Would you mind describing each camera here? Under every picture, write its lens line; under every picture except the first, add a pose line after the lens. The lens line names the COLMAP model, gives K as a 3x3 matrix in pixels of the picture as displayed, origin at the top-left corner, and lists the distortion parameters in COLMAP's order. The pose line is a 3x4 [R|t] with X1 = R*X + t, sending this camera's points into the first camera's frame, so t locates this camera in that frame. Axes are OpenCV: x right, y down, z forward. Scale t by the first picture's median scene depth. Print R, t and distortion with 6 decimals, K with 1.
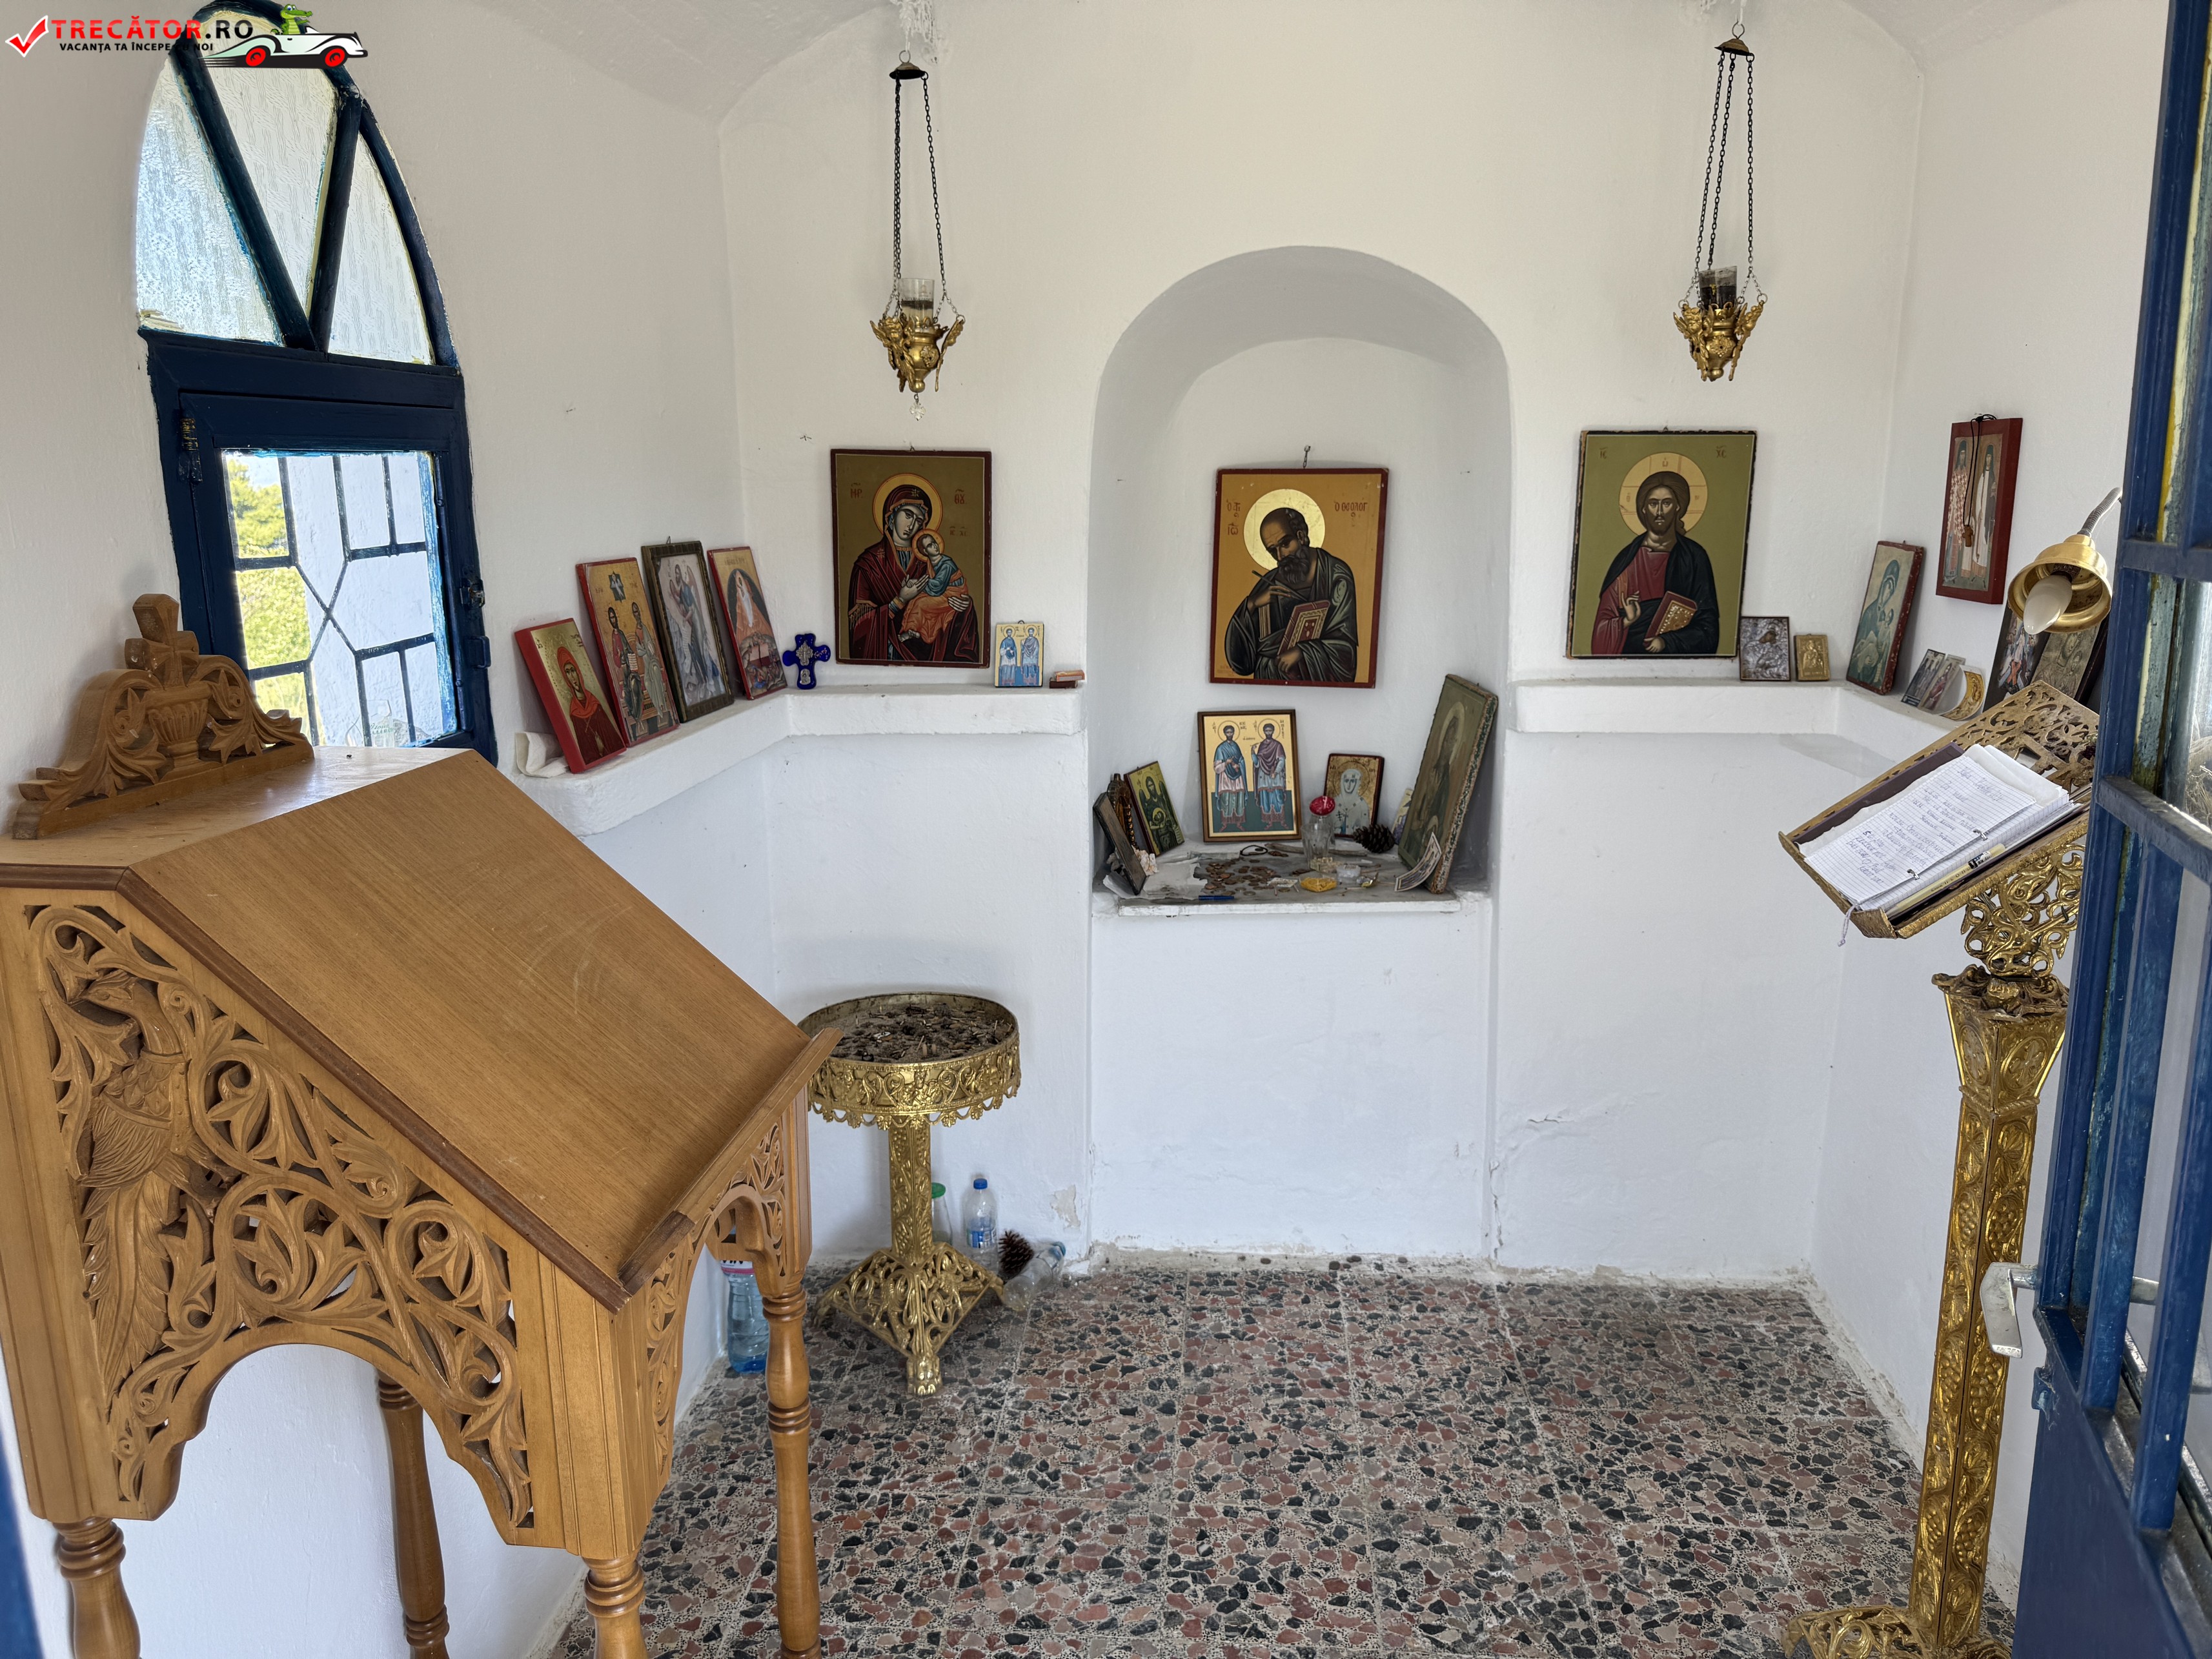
lens RADIAL K [[1539.9, 0, 1097.1], [0, 1539.9, 840.8], [0, 0, 1]] dist [-0.004200, -0.006958]
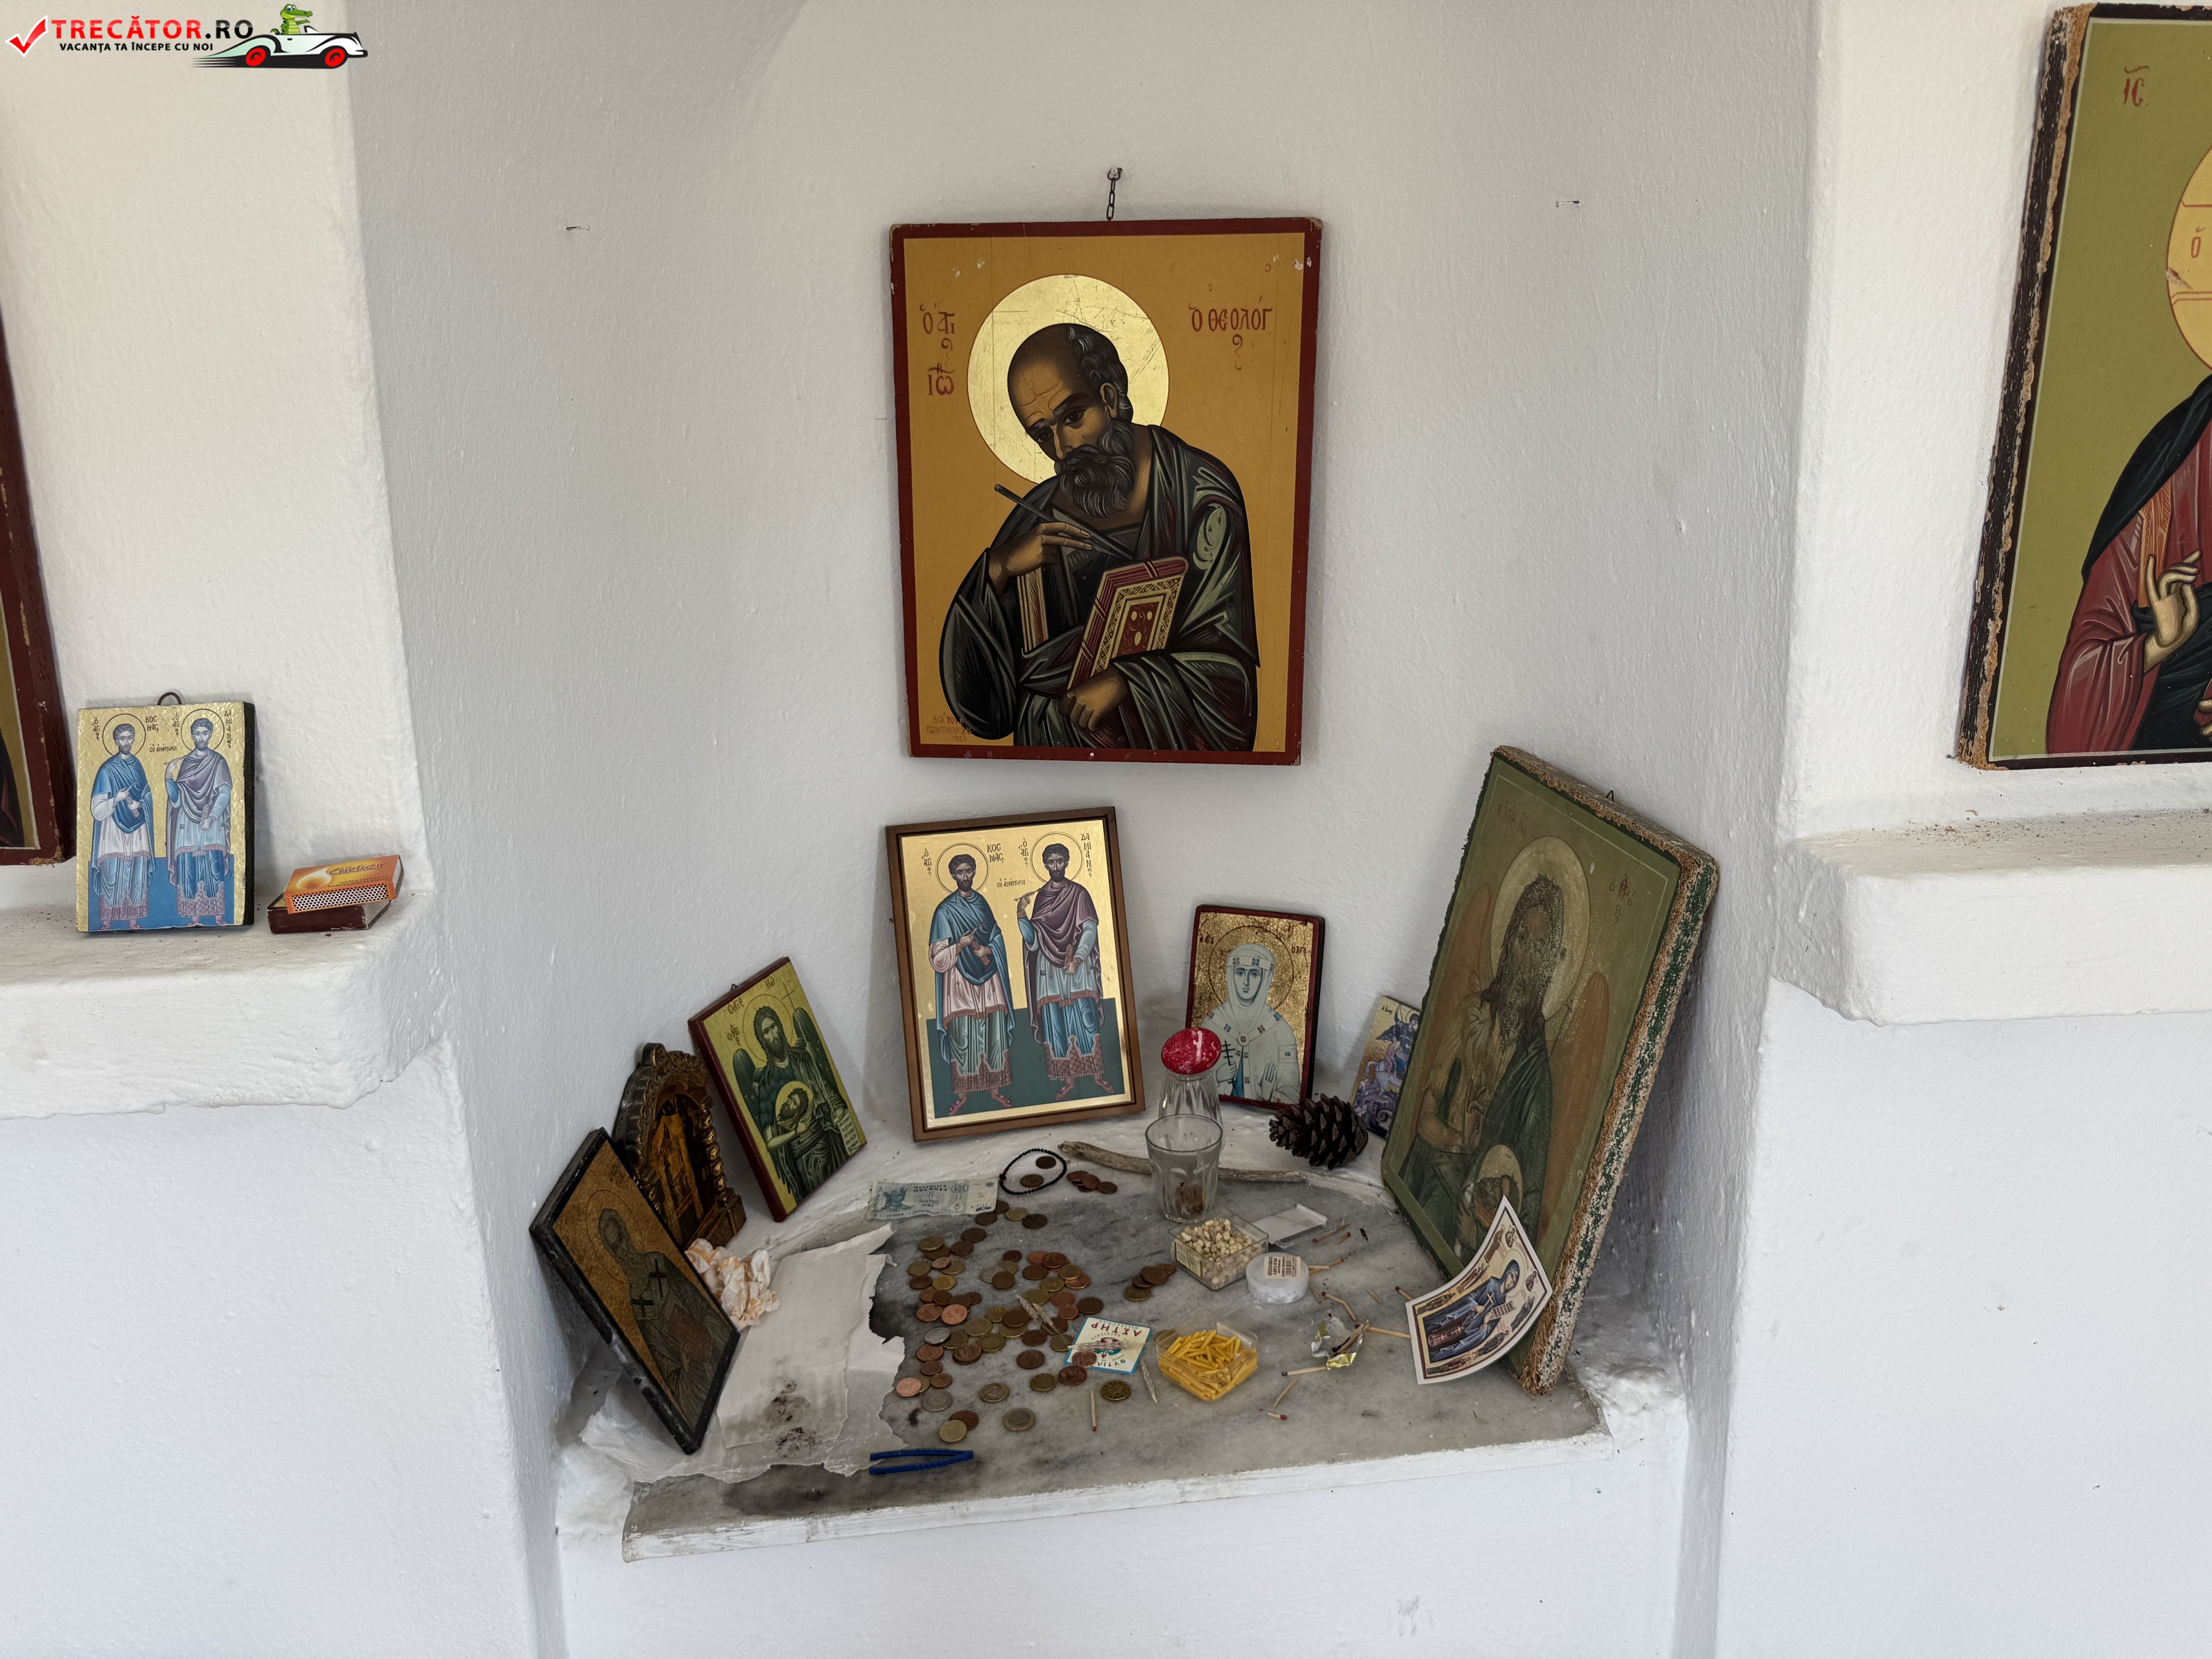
lens RADIAL K [[1539.9, 0, 1176.5], [0, 1539.9, 819.2], [0, 0, 1]] dist [-0.004200, -0.006958]
pose [[0.983649, -0.055054, 0.171474, 0.082882], [0.044978, 0.997055, 0.062109, -0.124941], [-0.174389, -0.053381, 0.983229, 0.662748]]
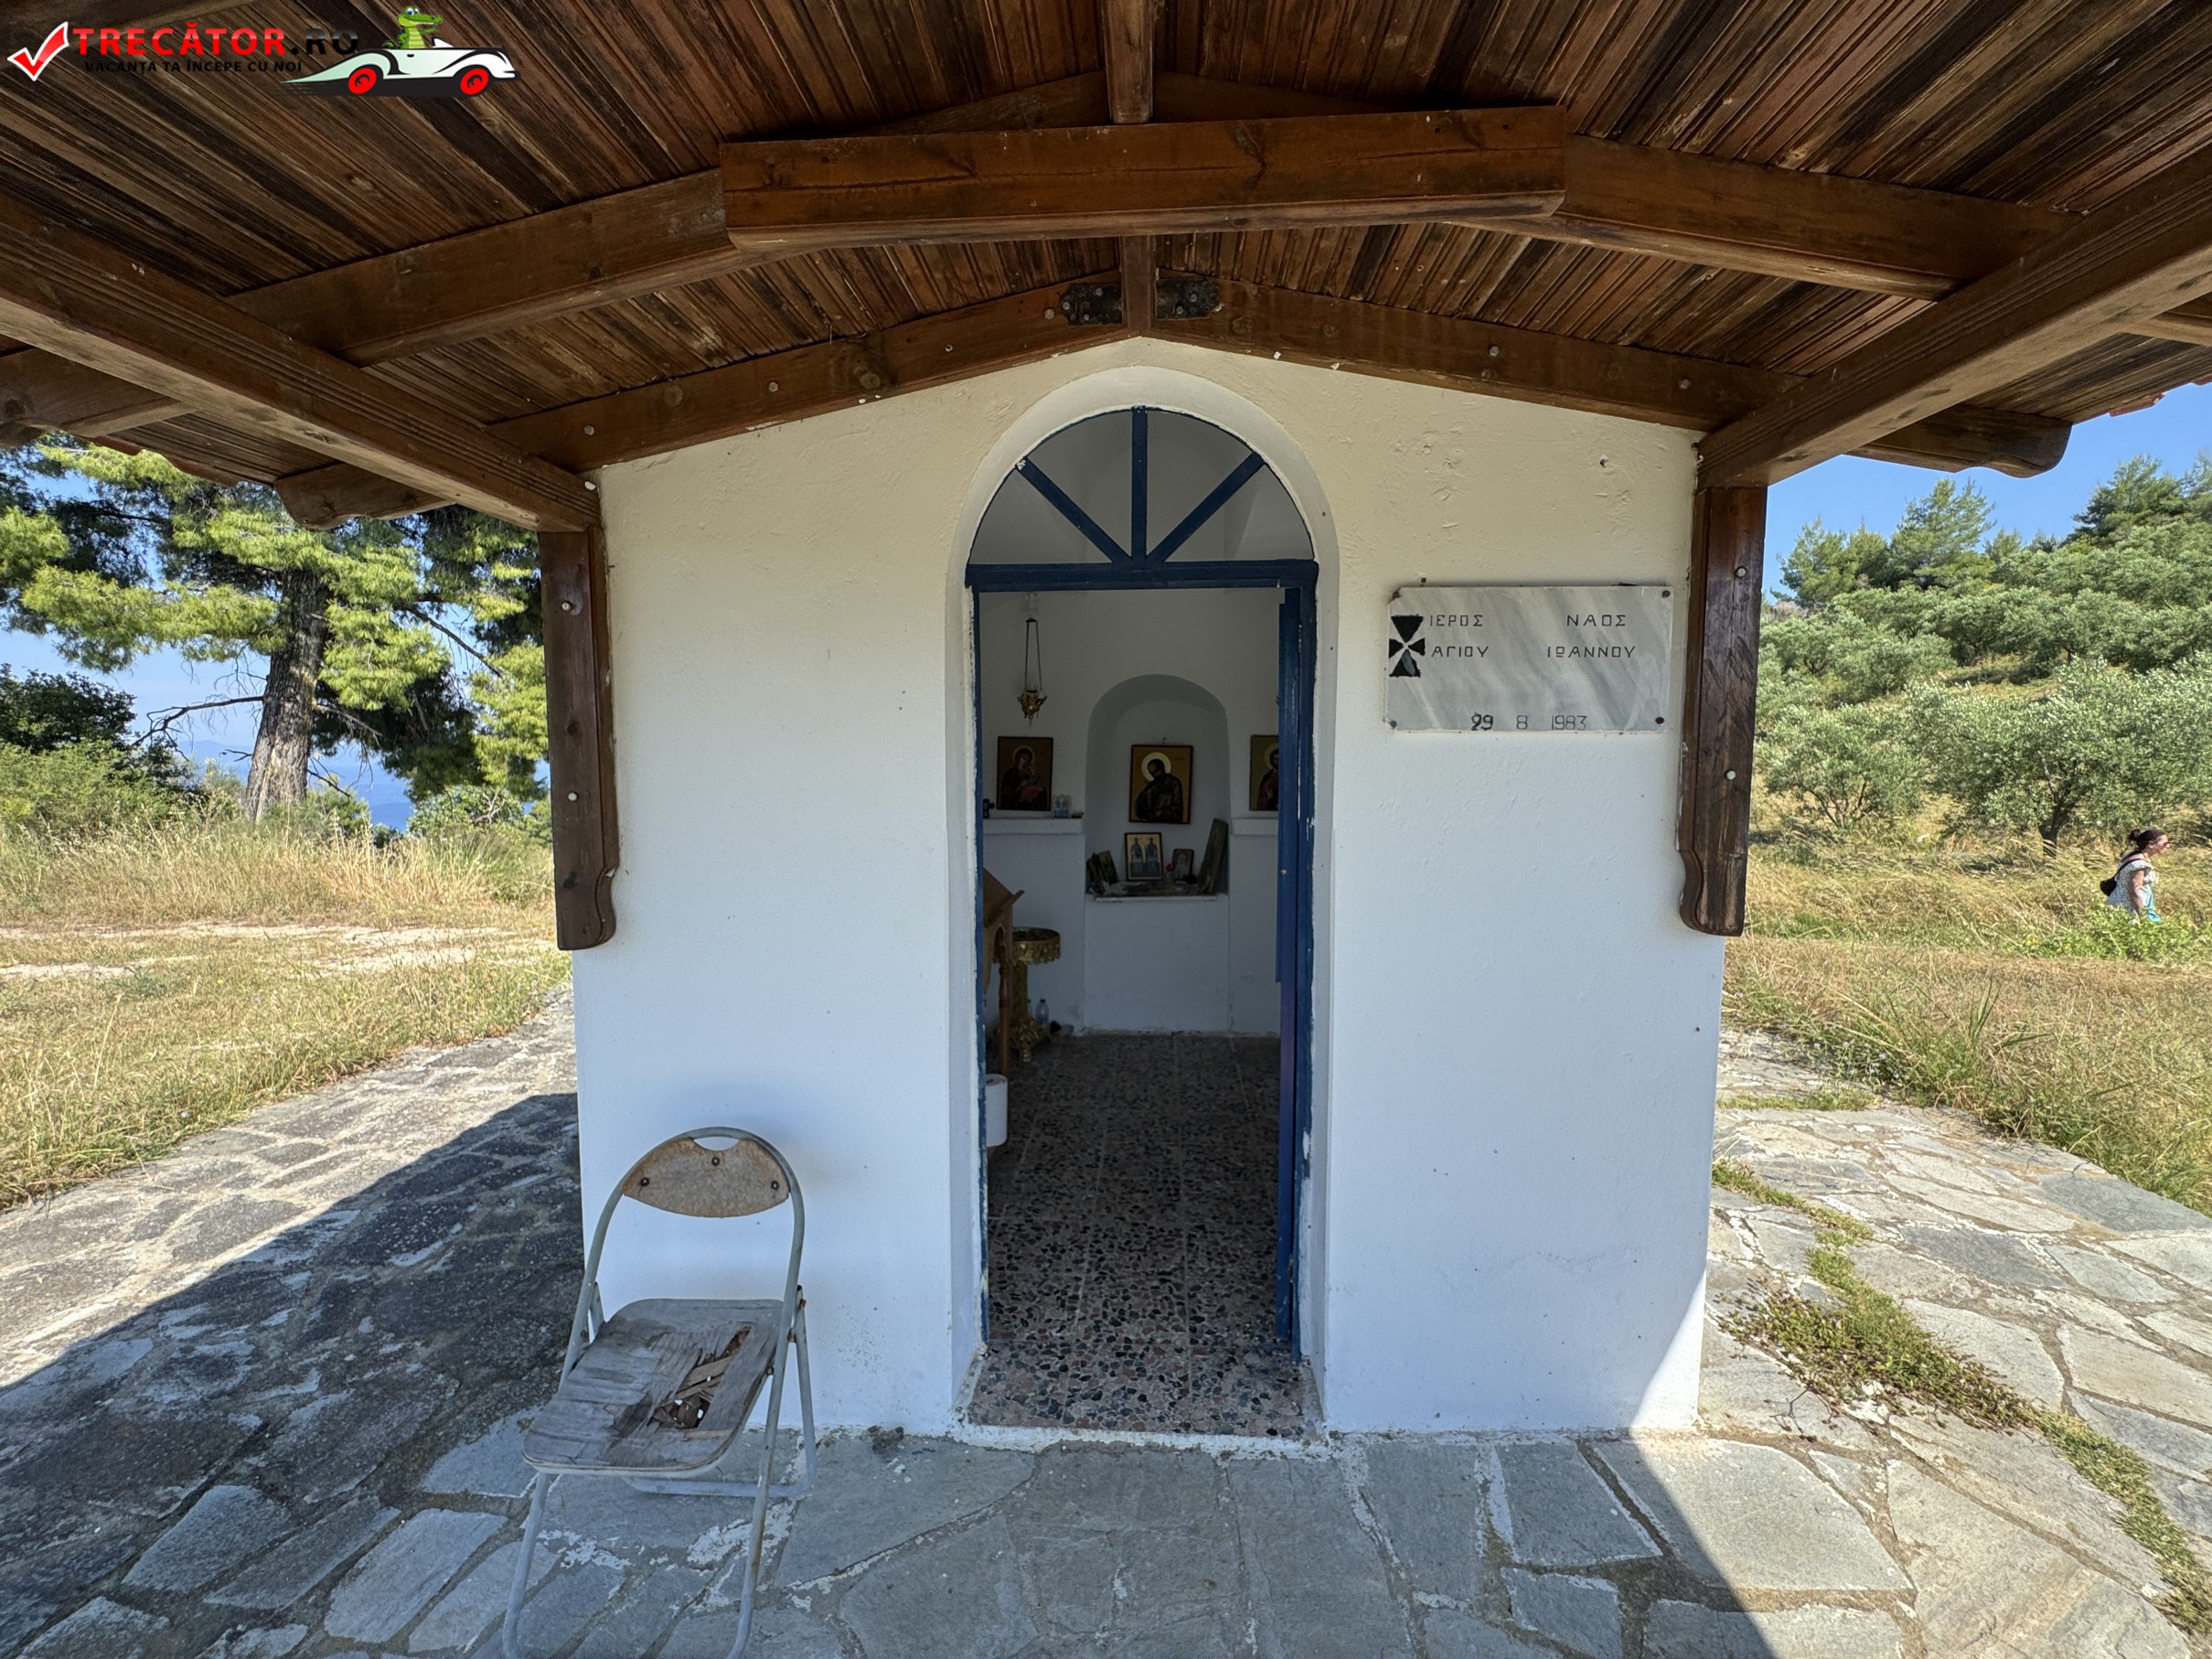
lens RADIAL K [[877.5, 0, 1111.9], [0, 877.5, 811.6], [0, 0, 1]] dist [-0.001165, -0.000001]
pose [[0.999143, 0.013936, 0.038969, -0.019932], [-0.007740, 0.987909, -0.154844, 0.133951], [-0.040656, 0.154410, 0.987170, -0.592336]]
